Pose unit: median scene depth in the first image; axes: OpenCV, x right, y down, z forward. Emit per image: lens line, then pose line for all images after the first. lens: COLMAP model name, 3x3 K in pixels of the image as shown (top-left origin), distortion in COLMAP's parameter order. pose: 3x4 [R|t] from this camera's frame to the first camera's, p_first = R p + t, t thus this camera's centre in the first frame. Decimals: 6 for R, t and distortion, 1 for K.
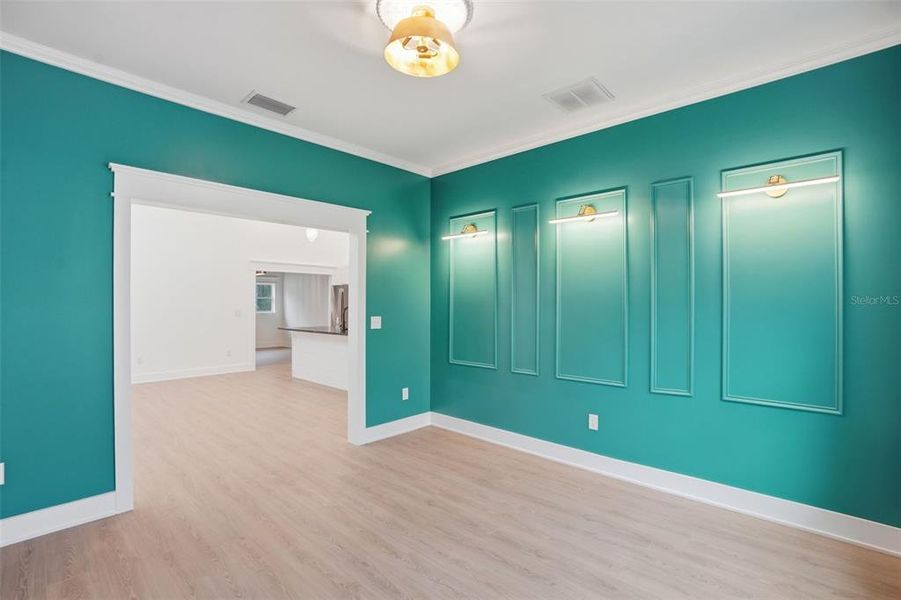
lens RADIAL K [[413.3, 0, 450.5], [0, 413.3, 300.0], [0, 0, 1]] dist [-0.089789, 0.021696]
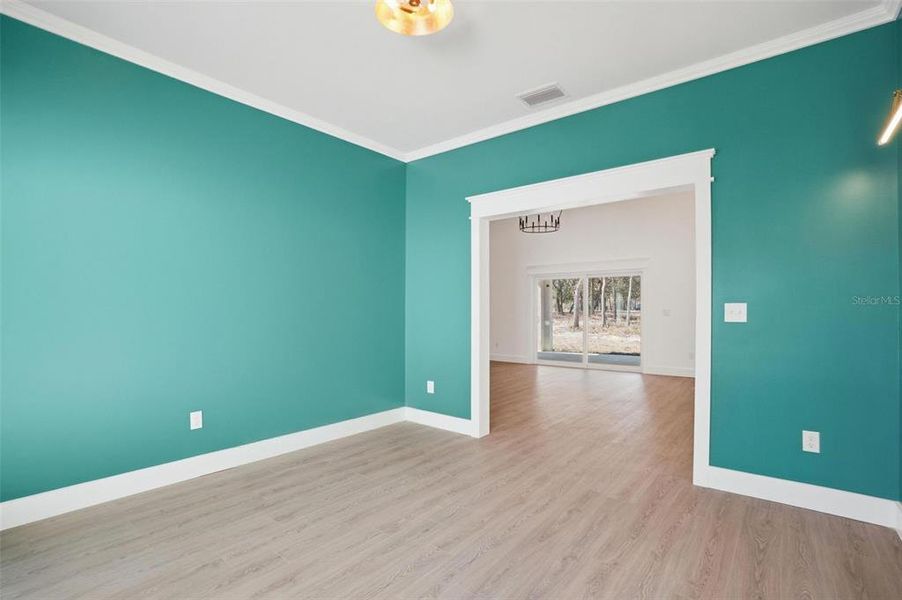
lens RADIAL K [[420.9, 0, 451.5], [0, 420.9, 306.7], [0, 0, 1]] dist [-0.072516, 0.031164]
pose [[0.071042, -0.006569, -0.997452, 0.225074], [0.008448, 0.999946, -0.005984, 0.023067], [0.997438, -0.008001, 0.071093, 0.257521]]
